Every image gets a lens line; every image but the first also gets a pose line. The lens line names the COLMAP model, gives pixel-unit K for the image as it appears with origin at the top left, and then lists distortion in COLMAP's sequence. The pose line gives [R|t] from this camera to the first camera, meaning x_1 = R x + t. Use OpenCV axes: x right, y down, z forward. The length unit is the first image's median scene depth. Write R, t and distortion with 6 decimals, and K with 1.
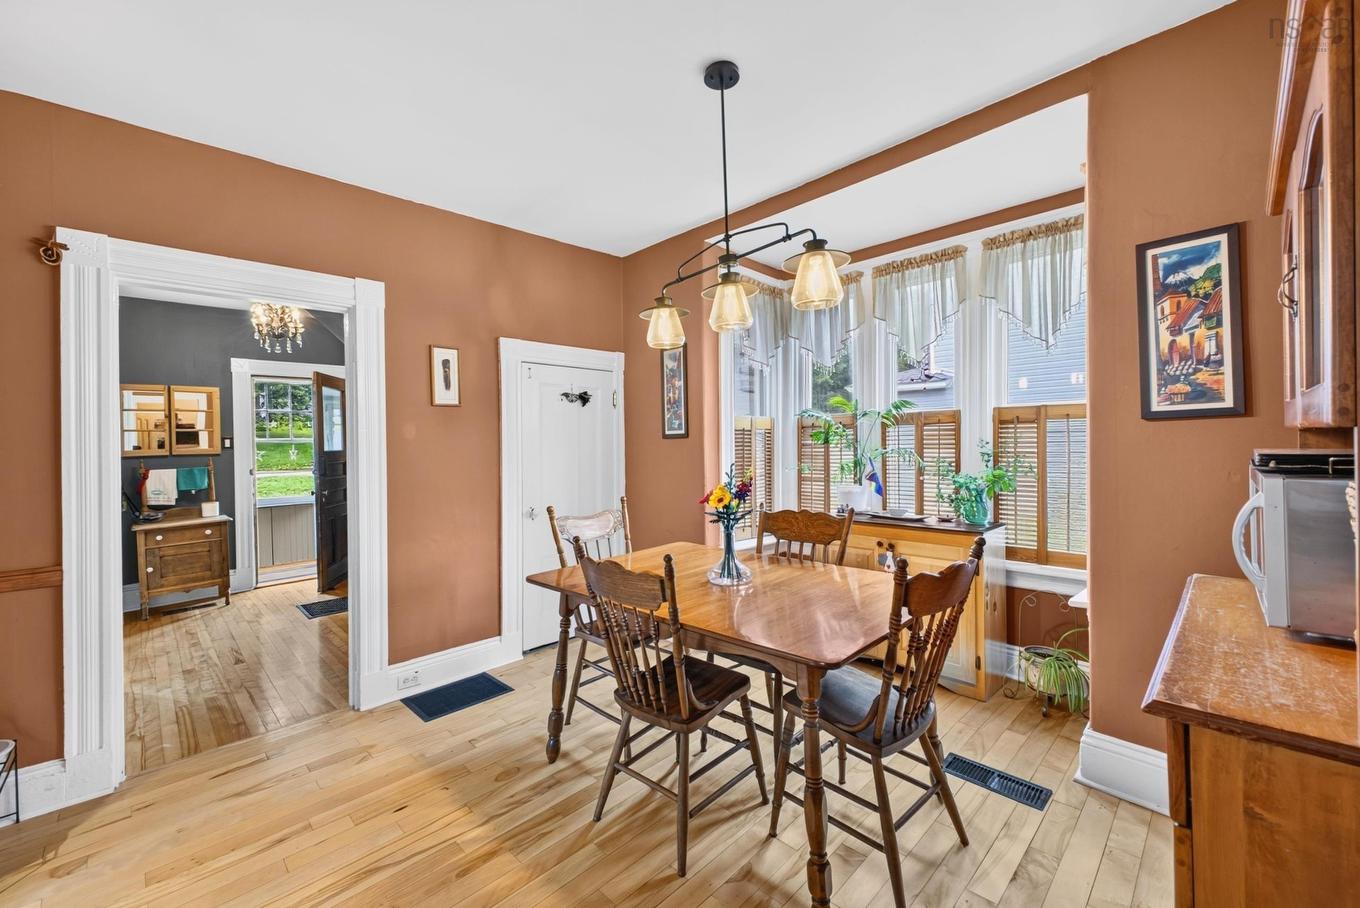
lens RADIAL K [[546.2, 0, 684.6], [0, 546.2, 451.6], [0, 0, 1]] dist [0.000703, -0.000103]
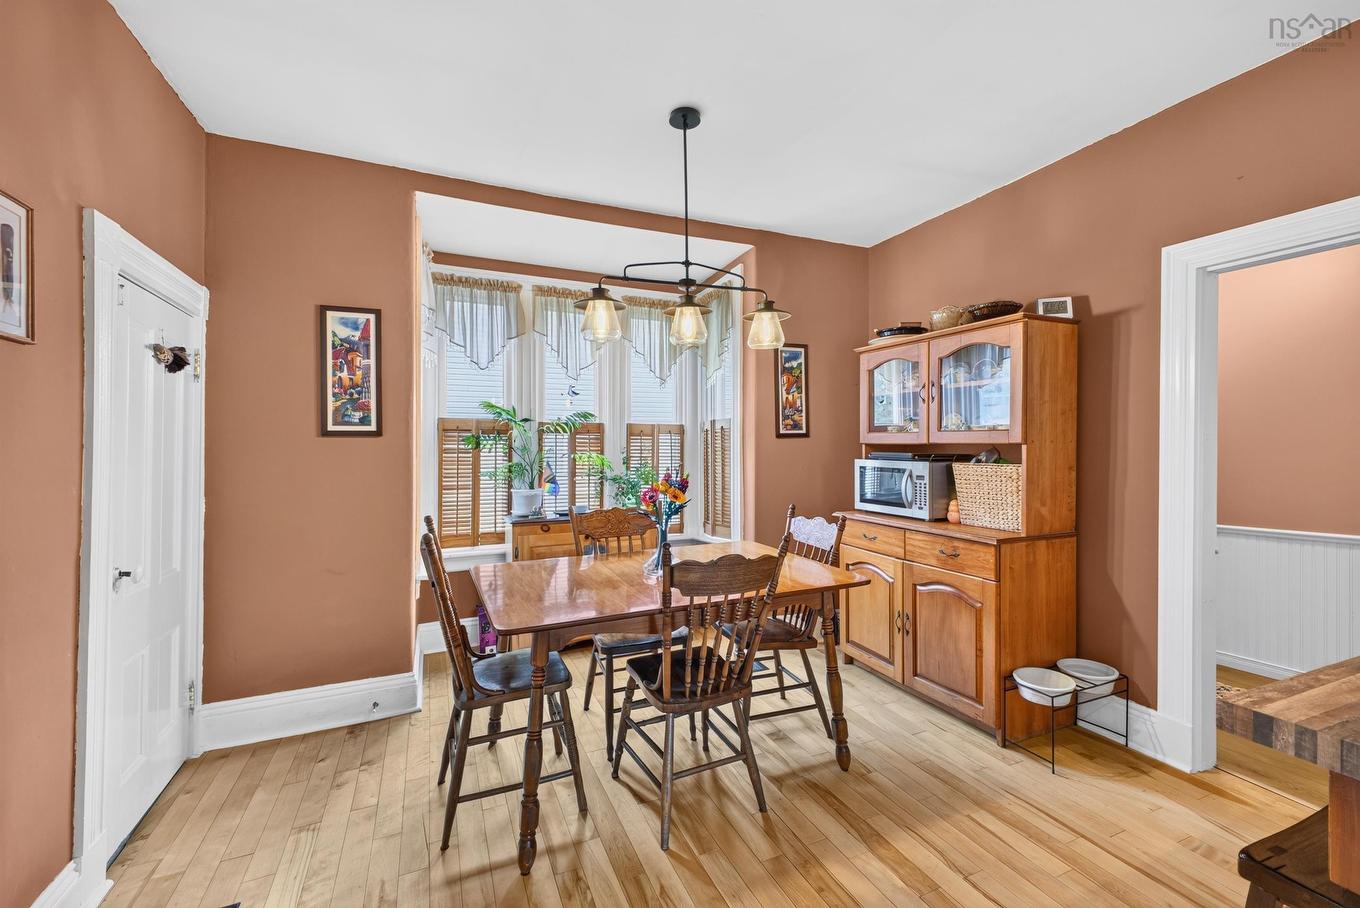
lens RADIAL K [[566.7, 0, 683.1], [0, 566.7, 446.3], [0, 0, 1]] dist [0.002049, 0.000032]
pose [[0.351598, 0.022659, 0.935877, -1.081781], [0.005416, 0.999641, -0.026238, 0.019896], [-0.936135, 0.014294, 0.351349, 0.639790]]
